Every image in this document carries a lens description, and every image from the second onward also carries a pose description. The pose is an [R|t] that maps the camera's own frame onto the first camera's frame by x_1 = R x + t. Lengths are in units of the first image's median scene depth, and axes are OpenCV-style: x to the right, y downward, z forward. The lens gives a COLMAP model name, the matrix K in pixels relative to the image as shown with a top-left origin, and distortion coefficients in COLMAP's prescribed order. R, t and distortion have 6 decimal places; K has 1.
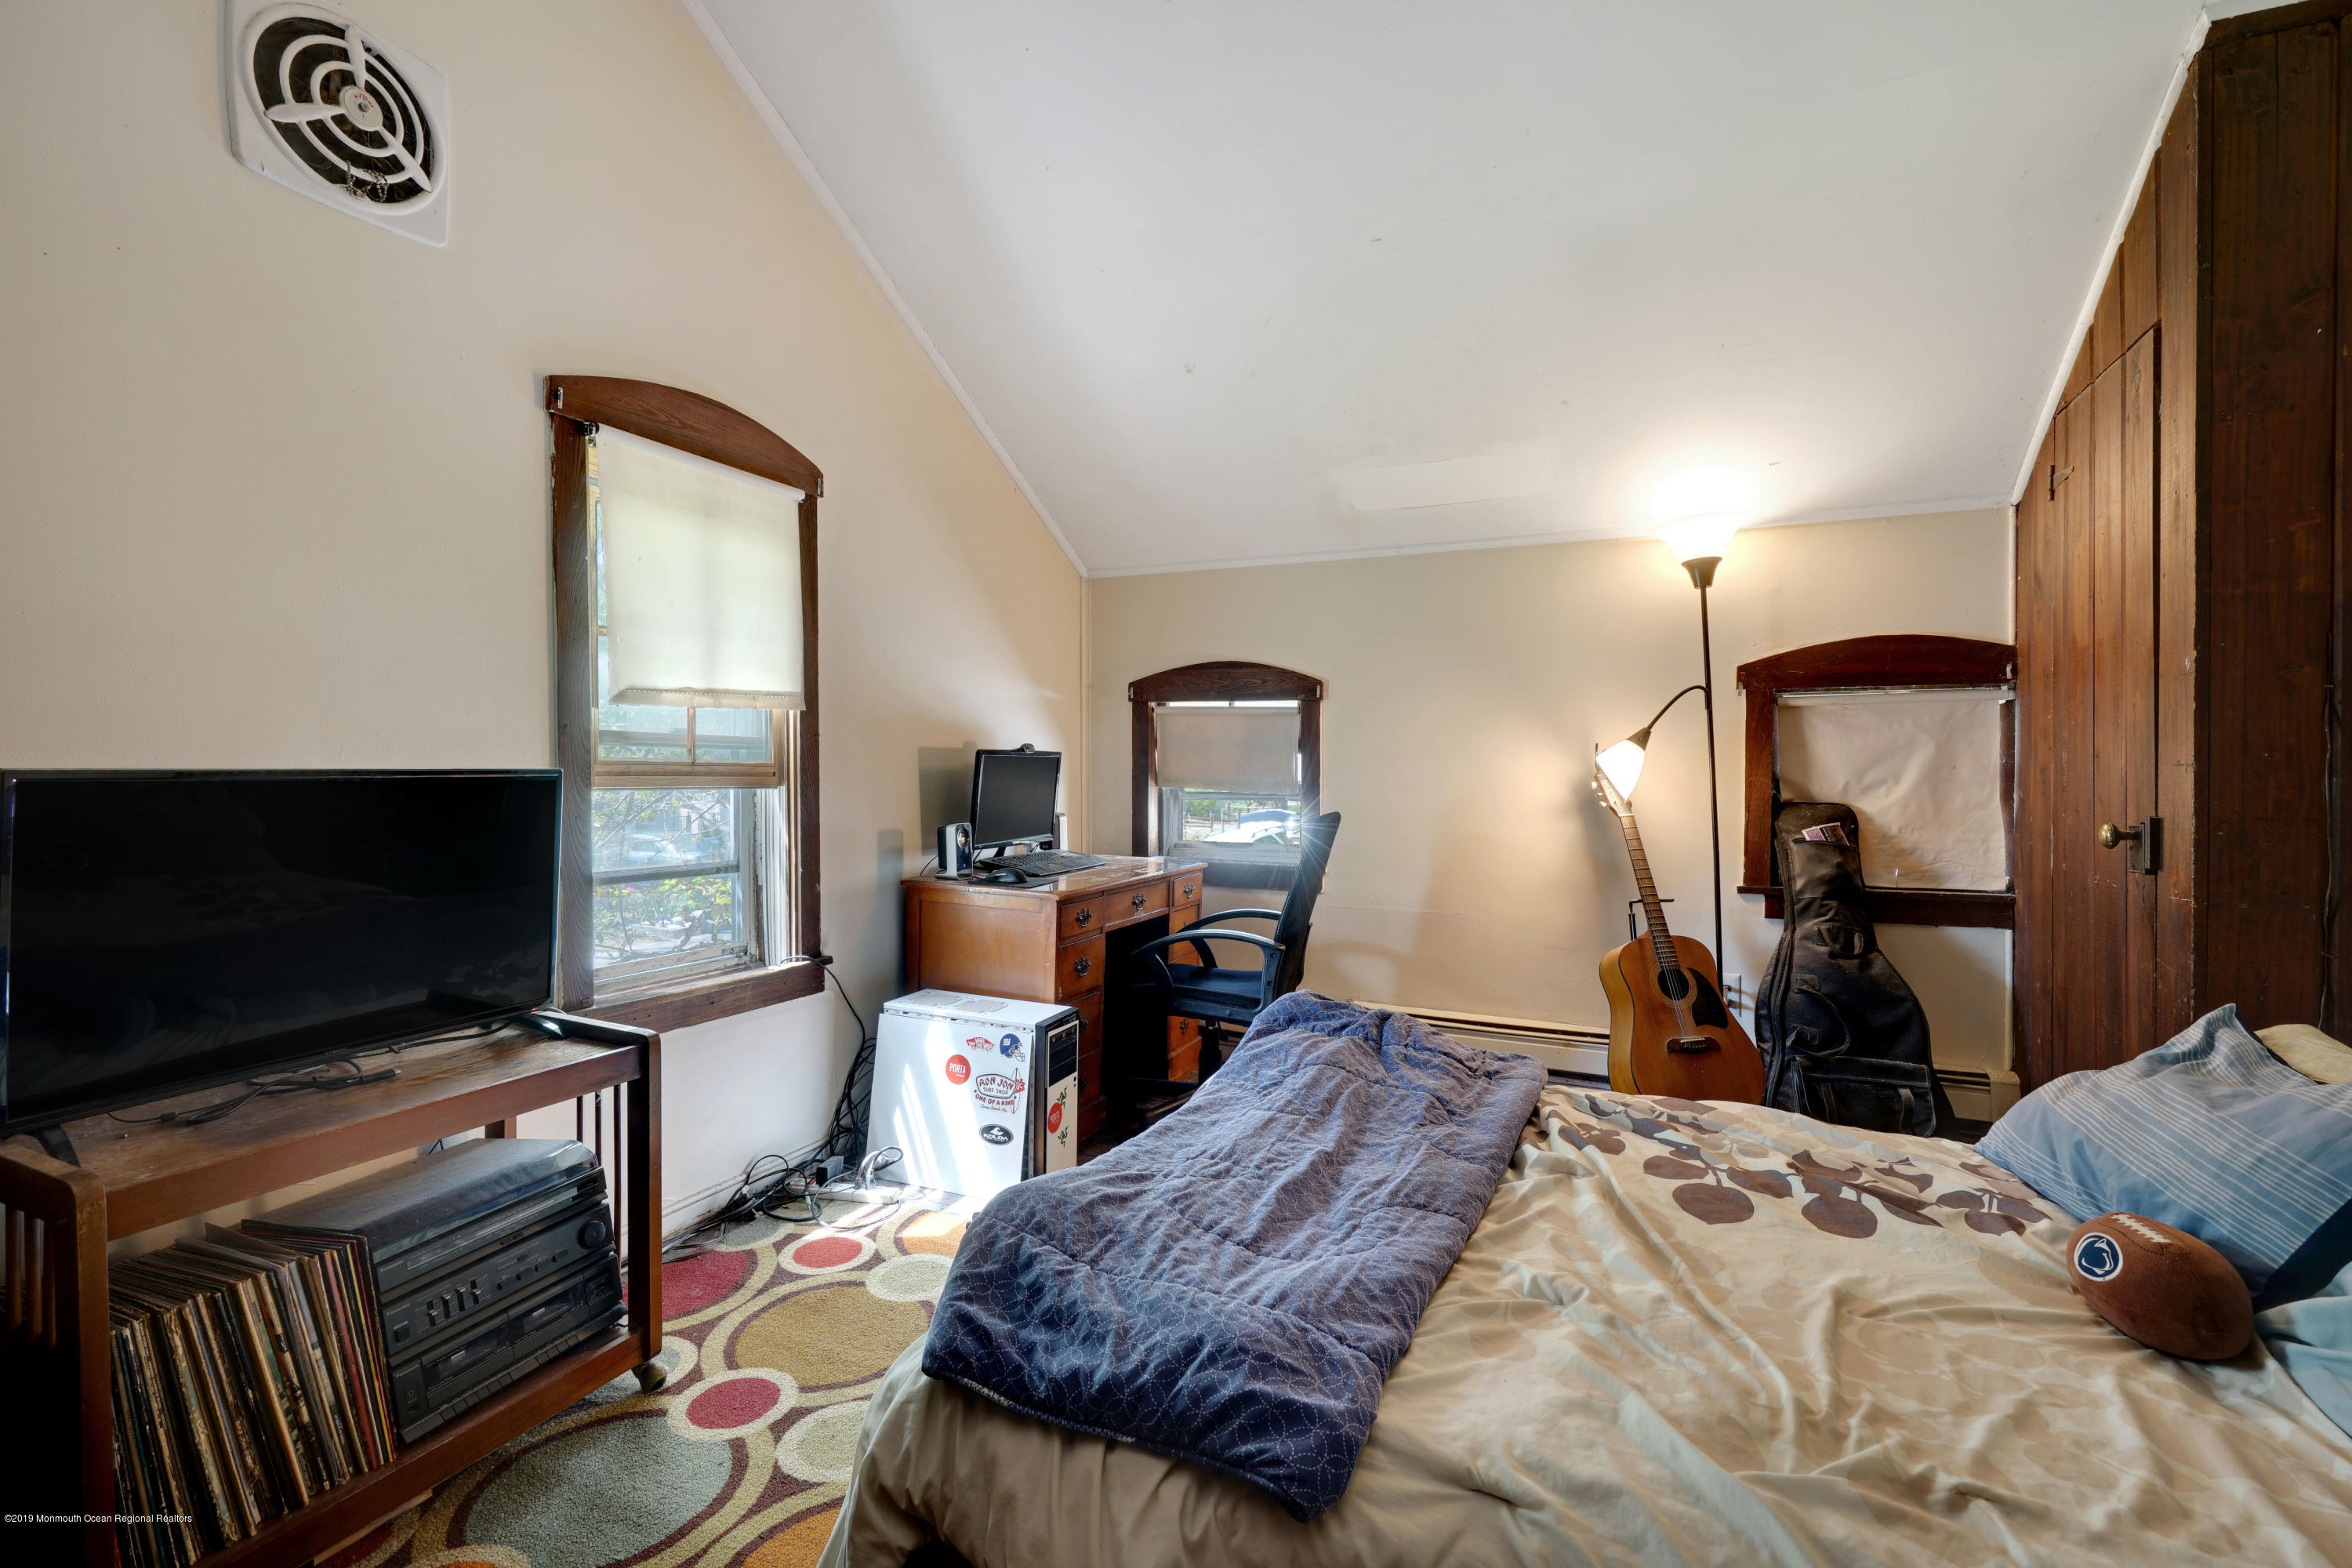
lens RADIAL K [[1059.5, 0, 1164.9], [0, 1059.5, 784.1], [0, 0, 1]] dist [-0.003417, 0.000045]
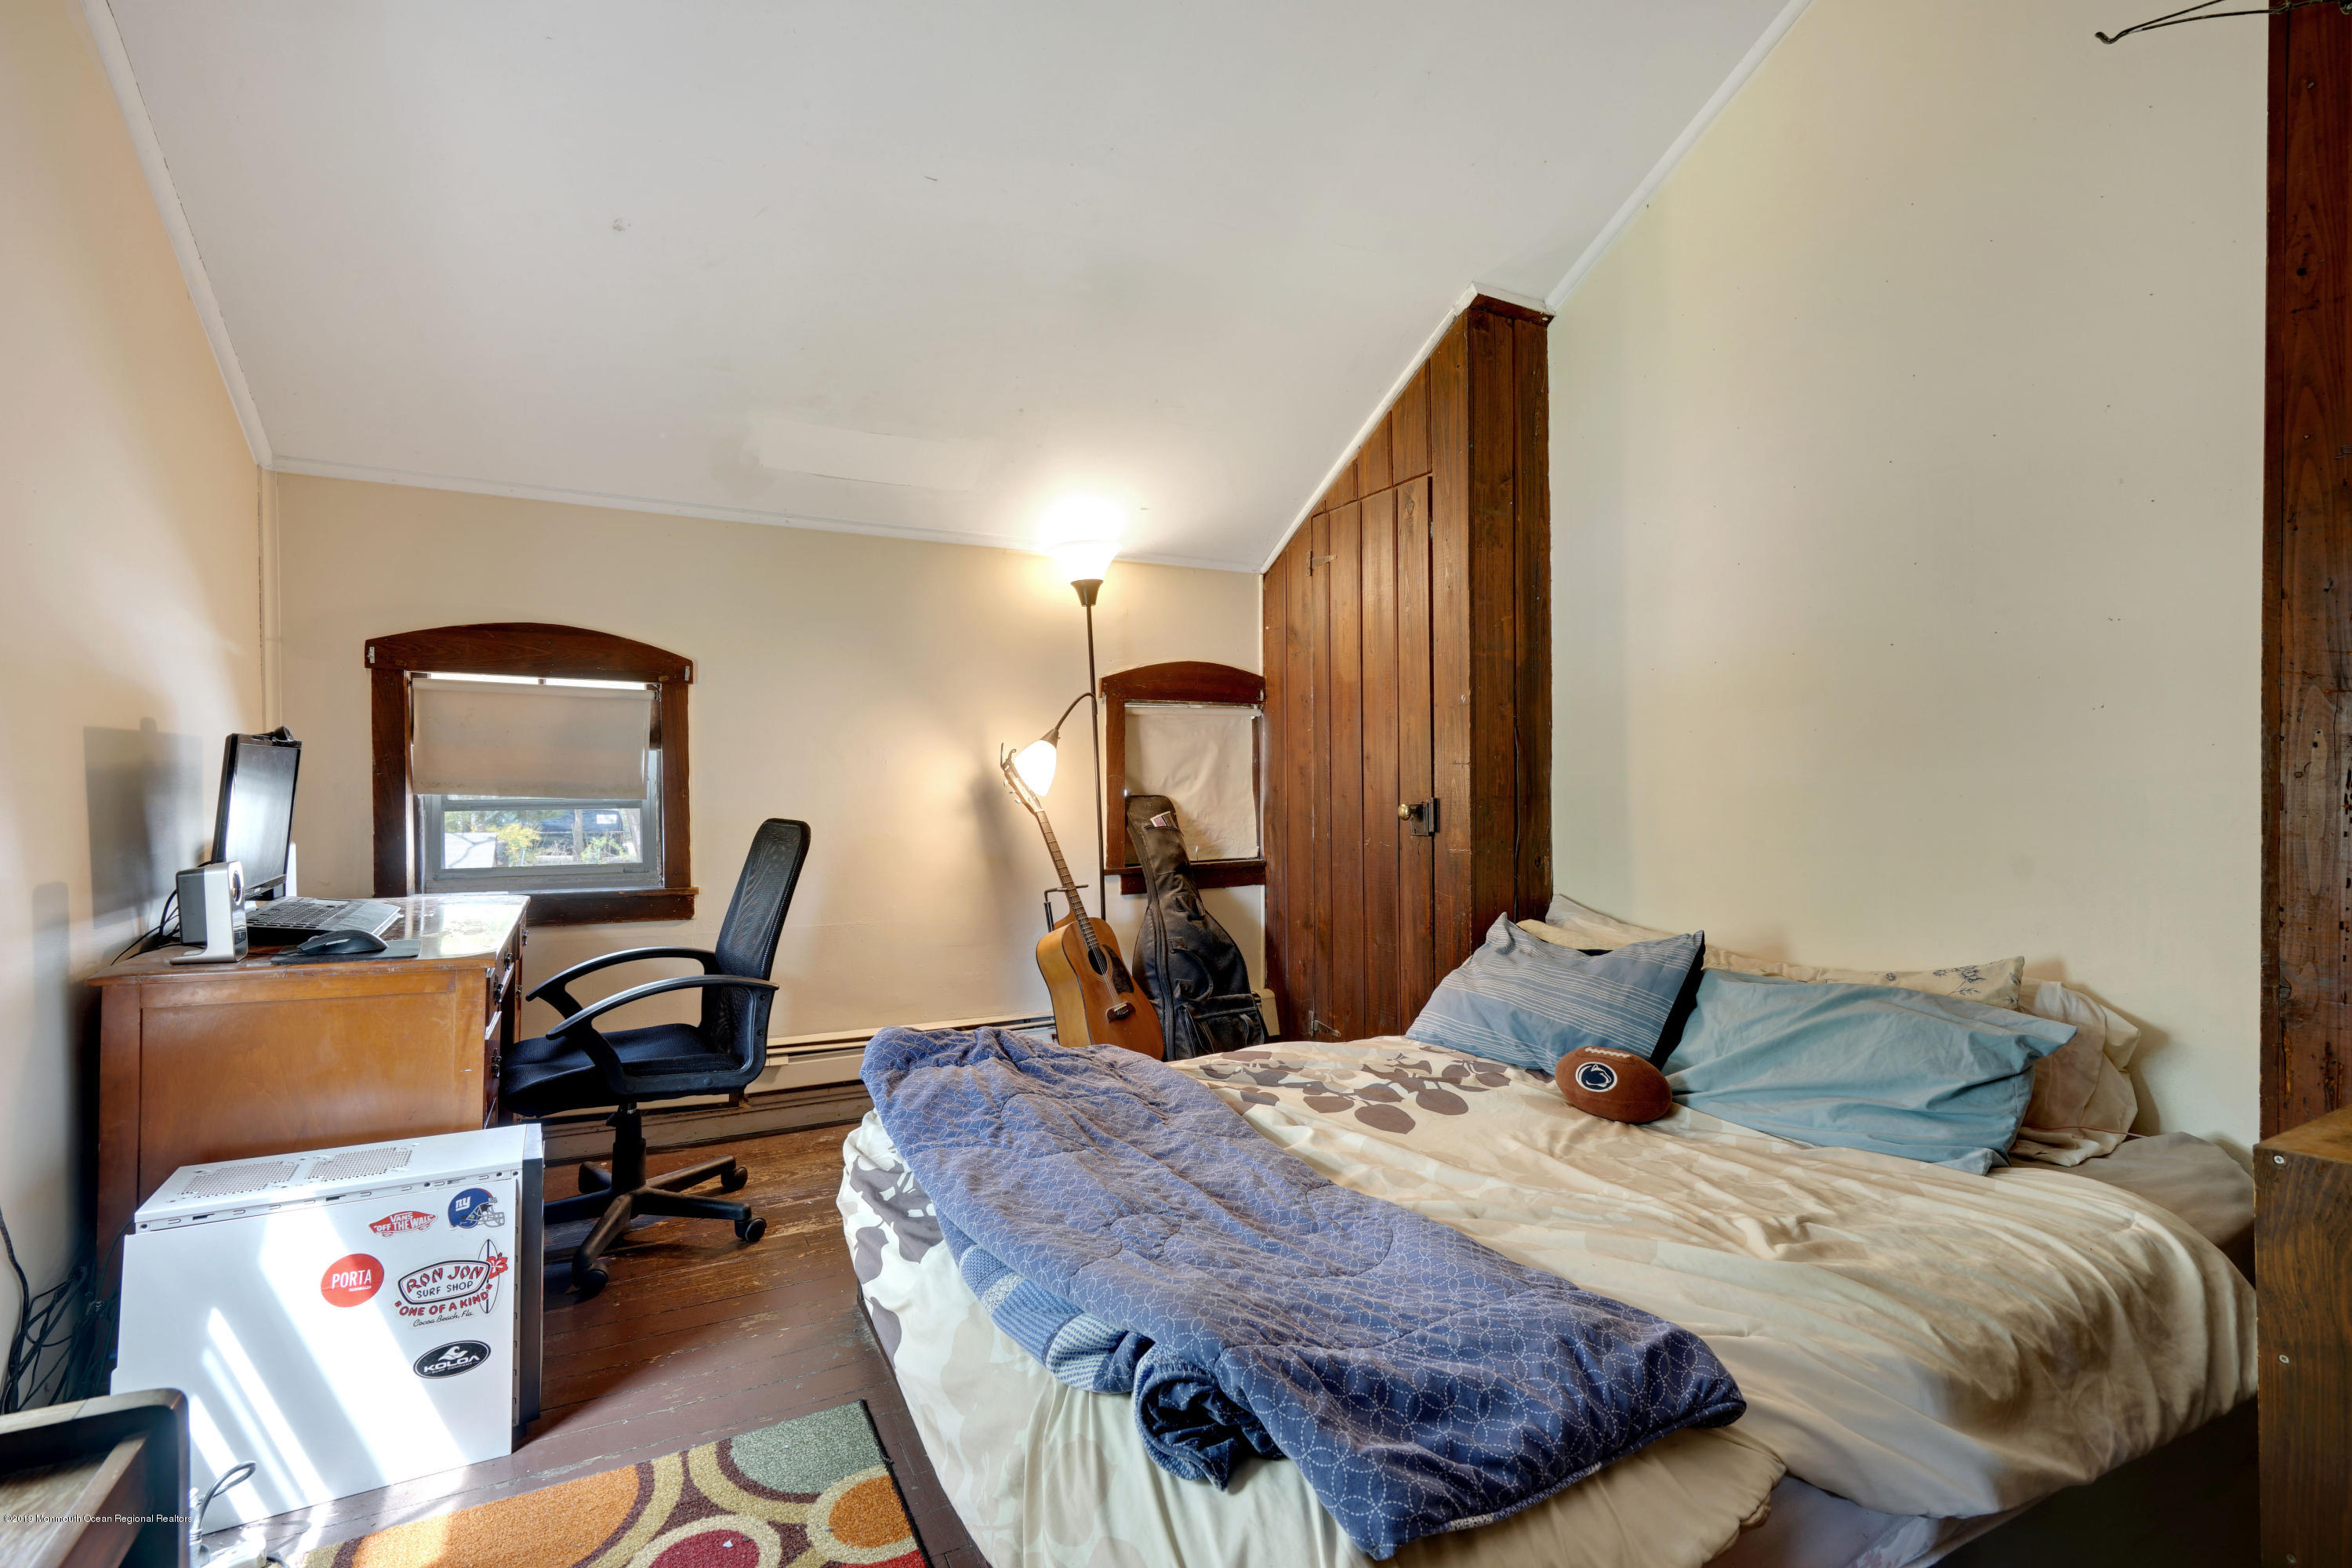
lens RADIAL K [[1060.4, 0, 1175.8], [0, 1060.4, 776.9], [0, 0, 1]] dist [-0.002654, 0.000007]
pose [[0.605947, -0.007335, 0.795471, -0.367757], [0.013854, 0.999903, -0.001334, -0.001504], [-0.795385, 0.011829, 0.605990, 0.269641]]
